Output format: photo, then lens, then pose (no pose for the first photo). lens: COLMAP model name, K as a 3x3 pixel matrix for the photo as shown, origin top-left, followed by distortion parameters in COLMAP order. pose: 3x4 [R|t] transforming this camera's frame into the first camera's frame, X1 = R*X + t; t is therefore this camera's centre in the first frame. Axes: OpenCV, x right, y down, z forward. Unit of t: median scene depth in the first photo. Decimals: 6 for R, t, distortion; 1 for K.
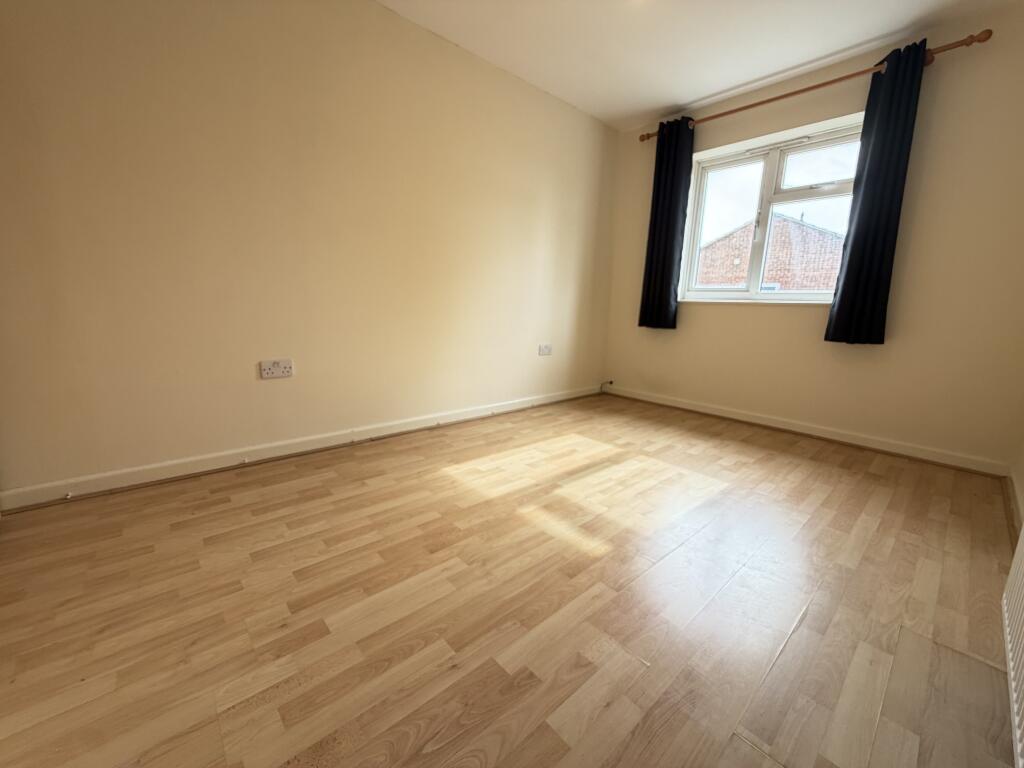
lens RADIAL K [[406.1, 0, 506.3], [0, 406.1, 384.3], [0, 0, 1]] dist [0.001466, 0.000327]
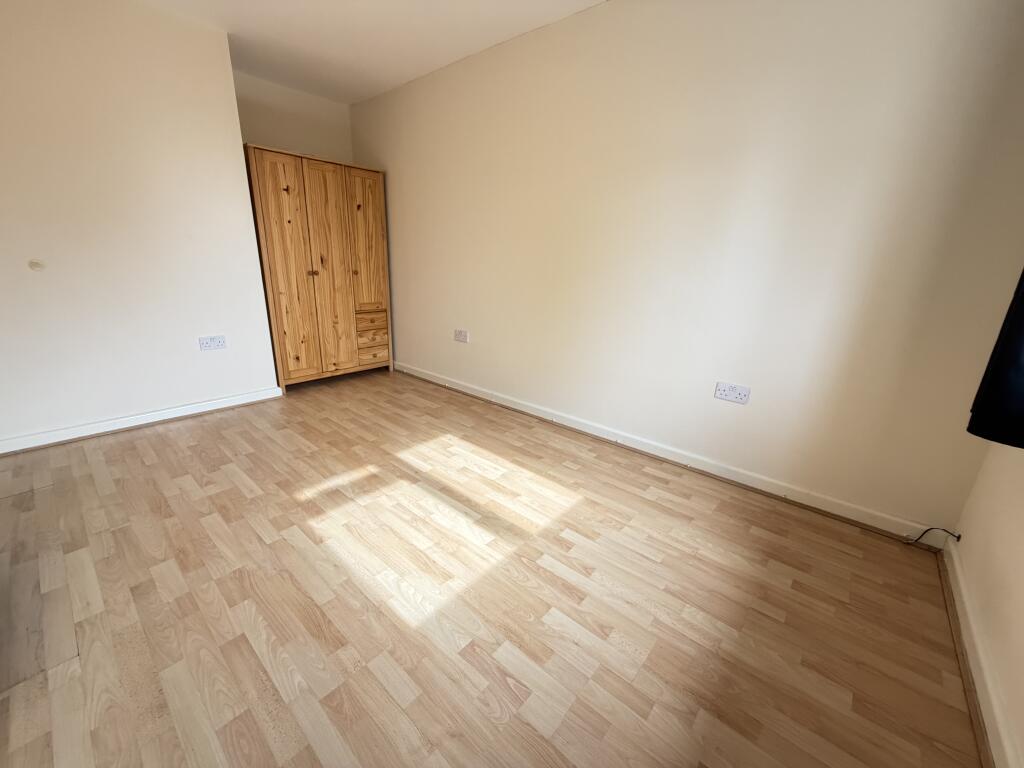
lens RADIAL K [[406.1, 0, 512.8], [0, 406.1, 383.1], [0, 0, 1]] dist [0.001466, 0.000327]
pose [[0.138059, 0.263179, -0.954818, 1.057794], [-0.218305, 0.948425, 0.229852, -0.281171], [0.966065, 0.176709, 0.188392, 0.960428]]
